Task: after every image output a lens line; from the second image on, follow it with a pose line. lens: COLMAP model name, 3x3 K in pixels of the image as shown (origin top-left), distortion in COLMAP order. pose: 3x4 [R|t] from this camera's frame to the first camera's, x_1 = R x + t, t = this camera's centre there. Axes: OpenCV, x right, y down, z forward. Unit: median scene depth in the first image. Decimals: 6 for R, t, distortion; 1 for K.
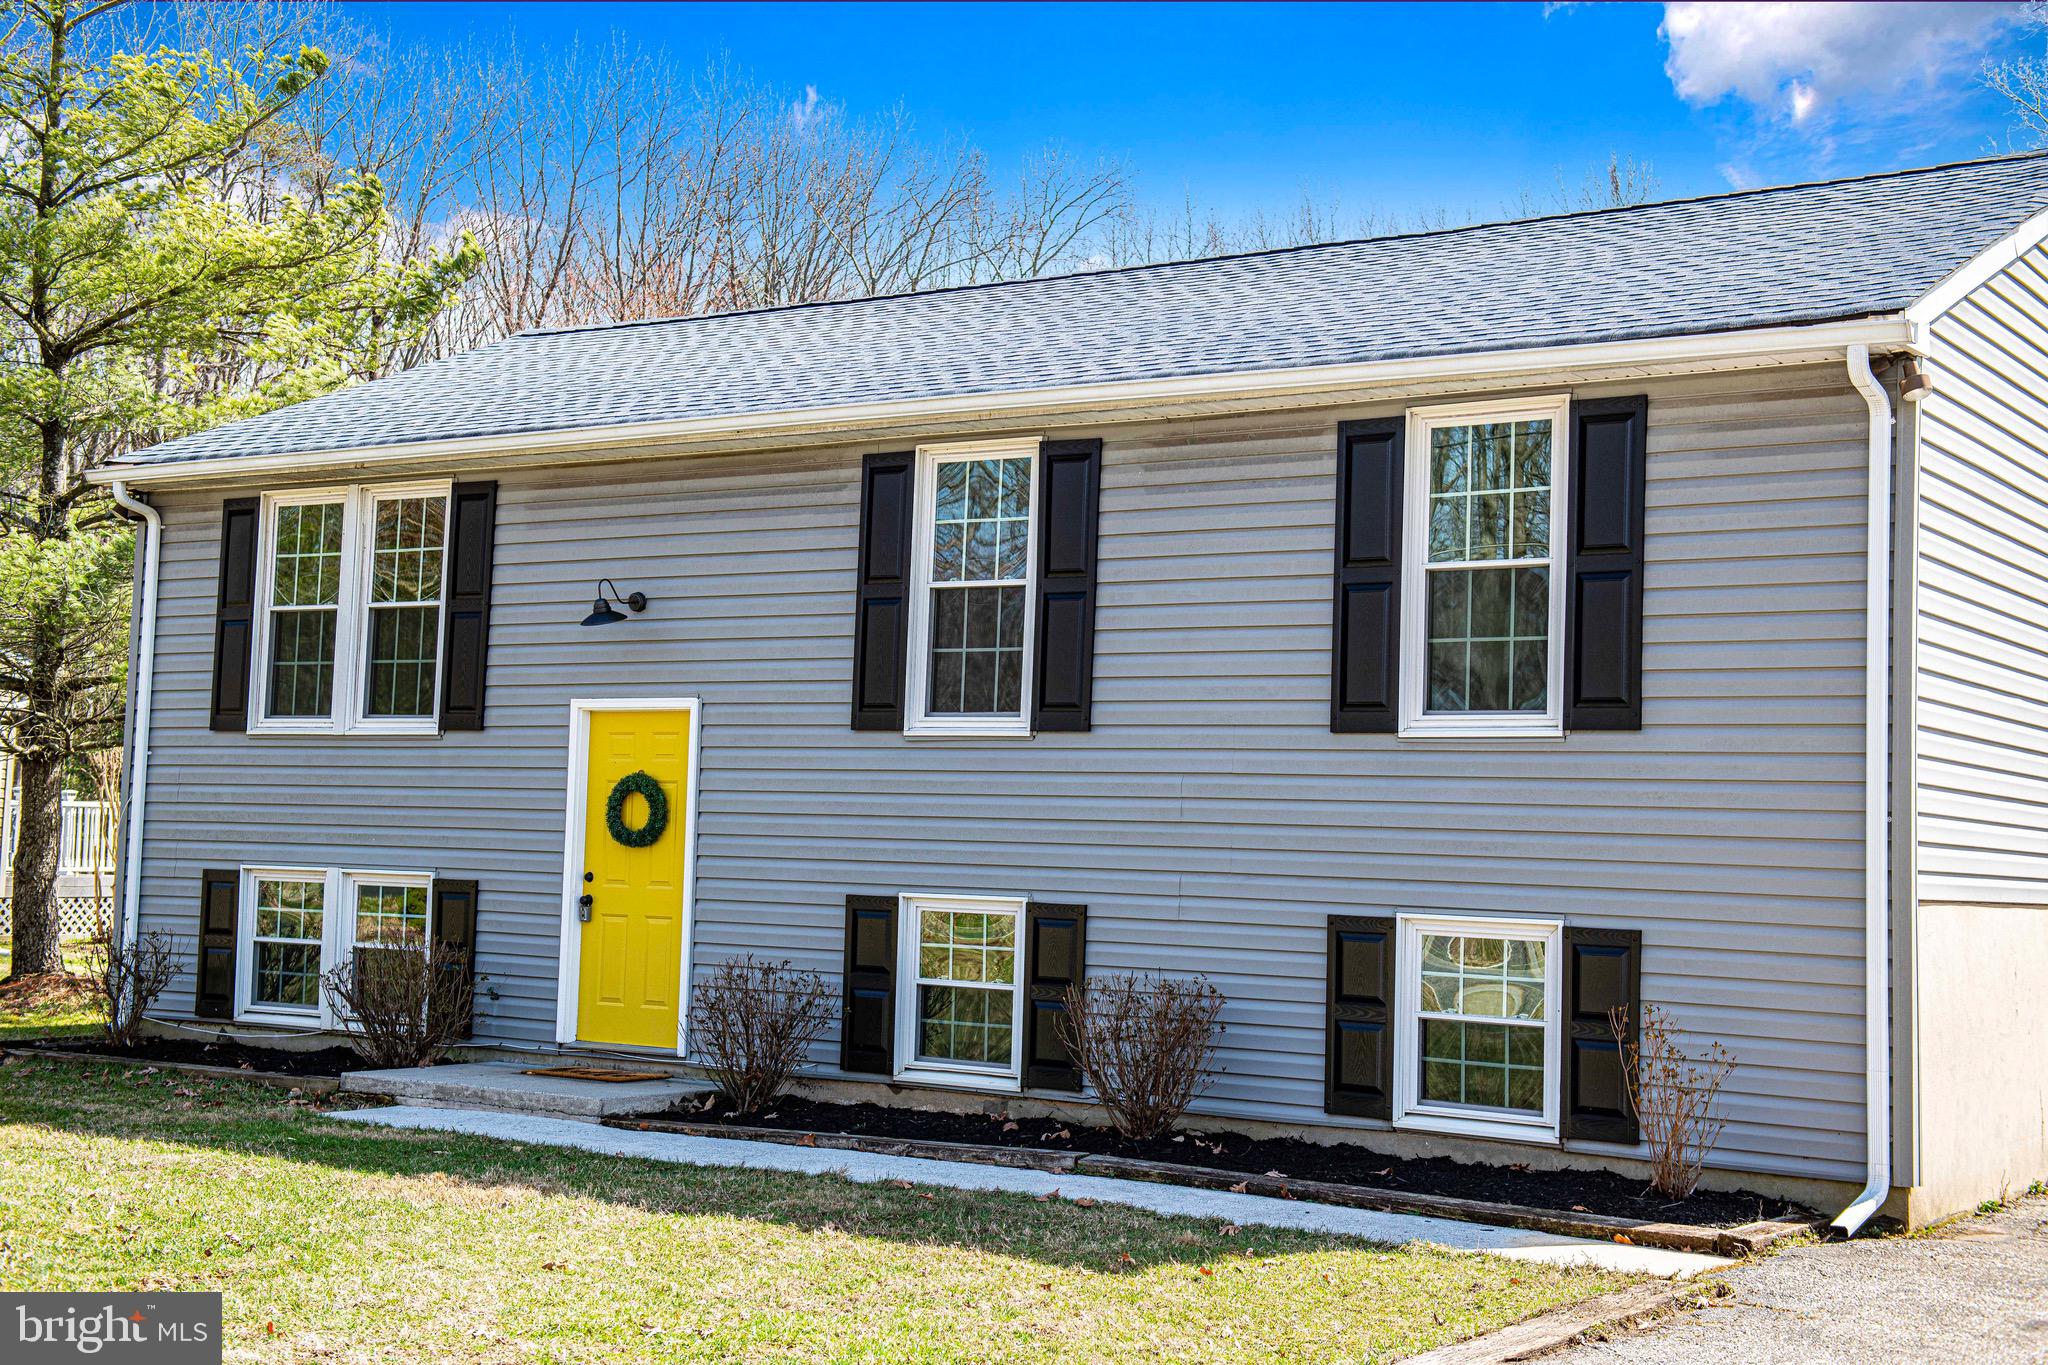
lens RADIAL K [[2689.0, 0, 1022.0], [0, 2689.0, 694.2], [0, 0, 1]] dist [0.130687, 0.000000]
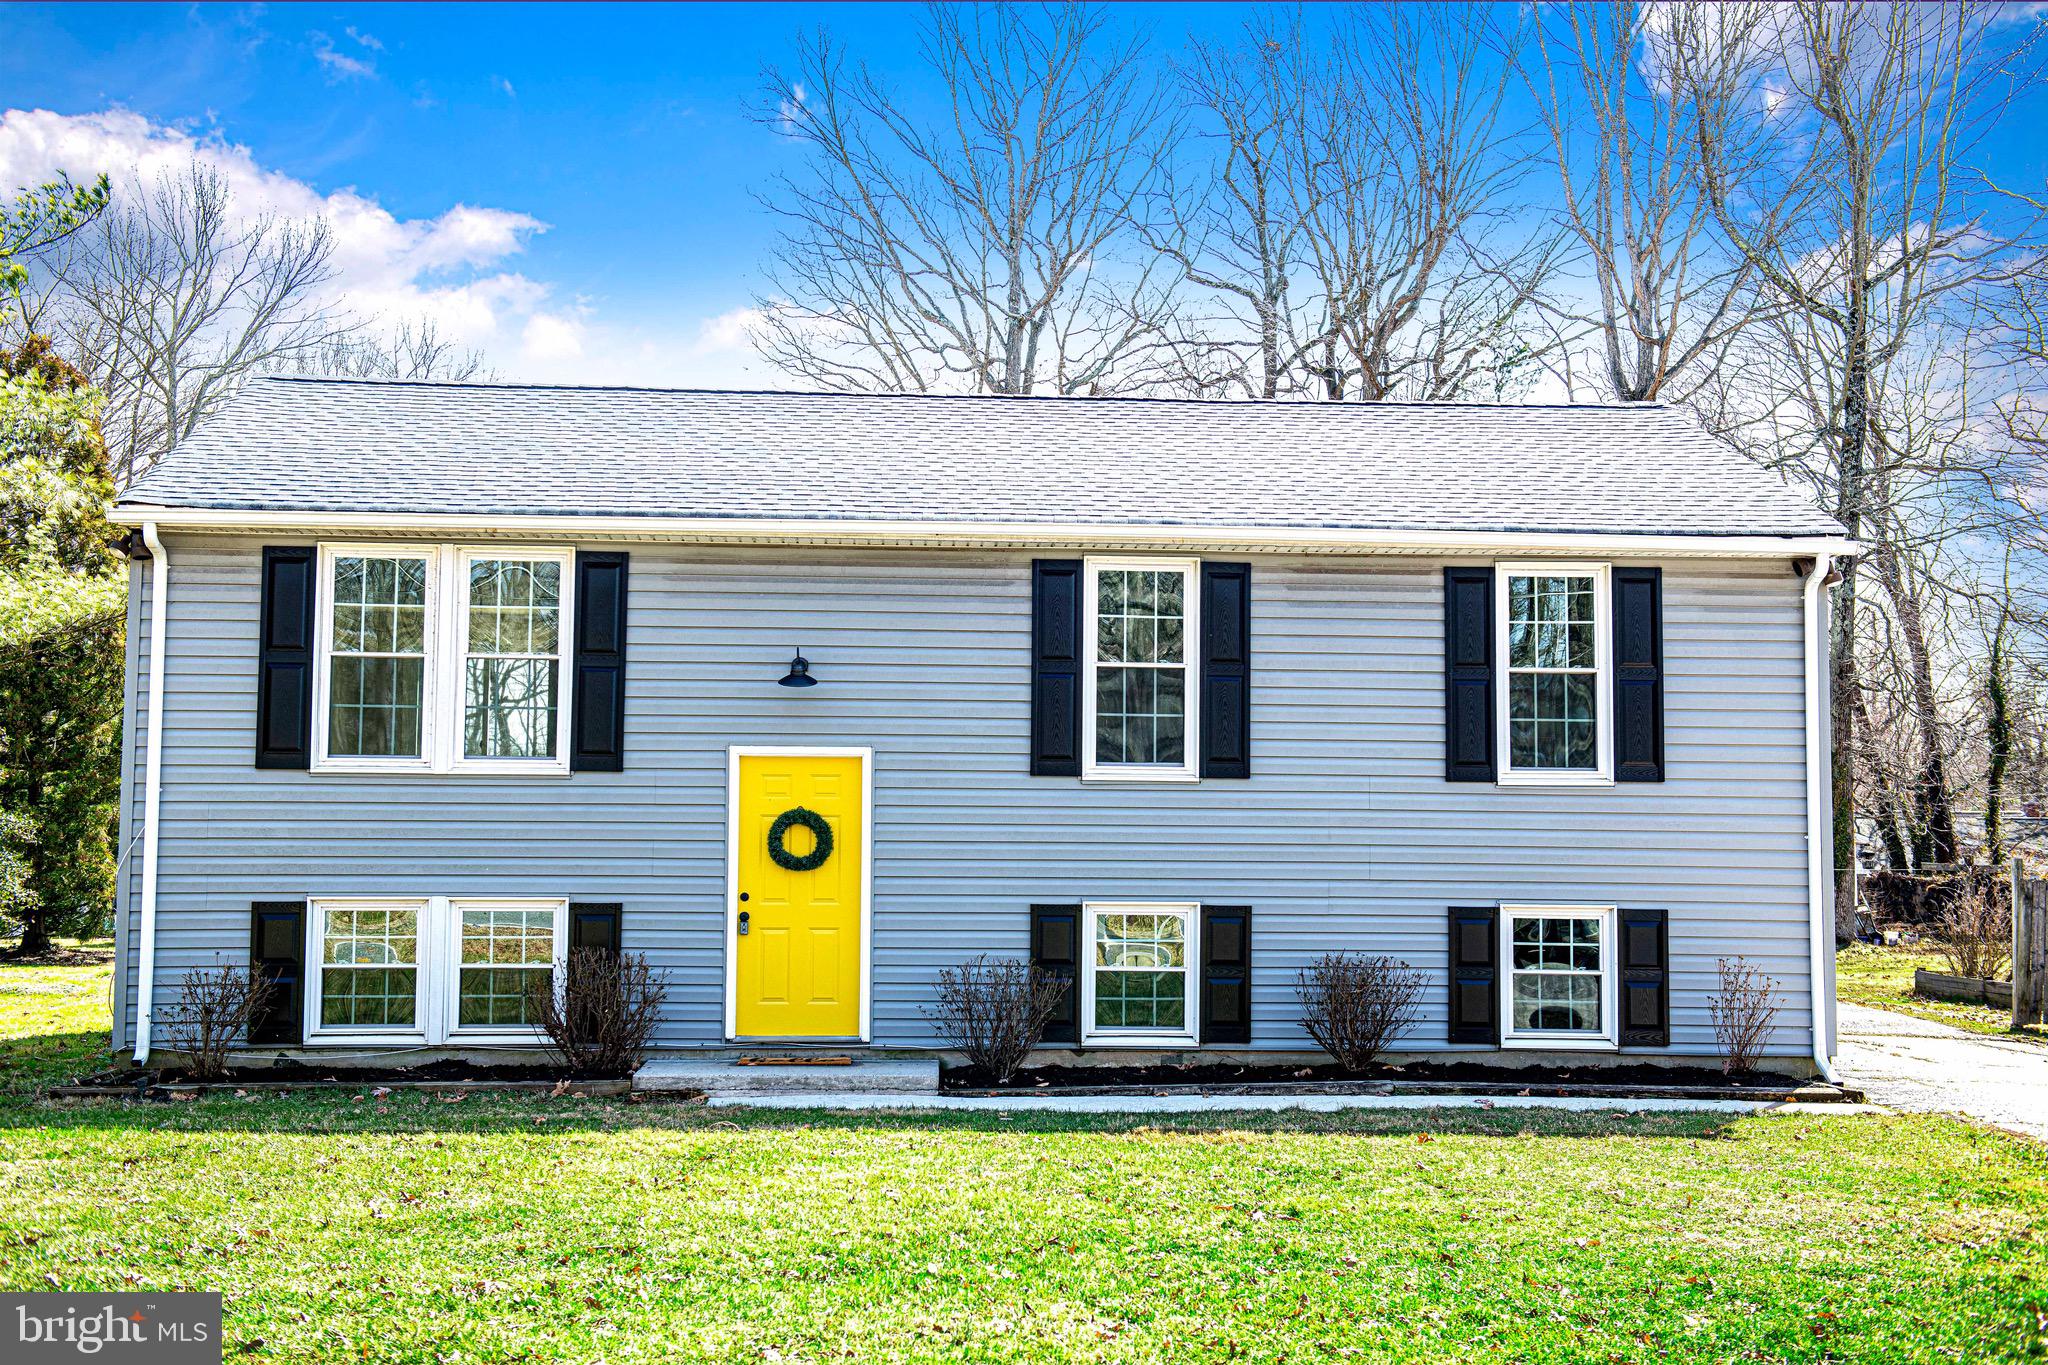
lens RADIAL K [[2689.0, 0, 1019.9], [0, 2689.0, 671.1], [0, 0, 1]] dist [0.130687, 0.000000]
pose [[0.780046, 0.015521, 0.625530, -0.875622], [-0.020772, 0.999784, 0.001096, -0.037712], [-0.625378, -0.013849, 0.780199, 0.007596]]
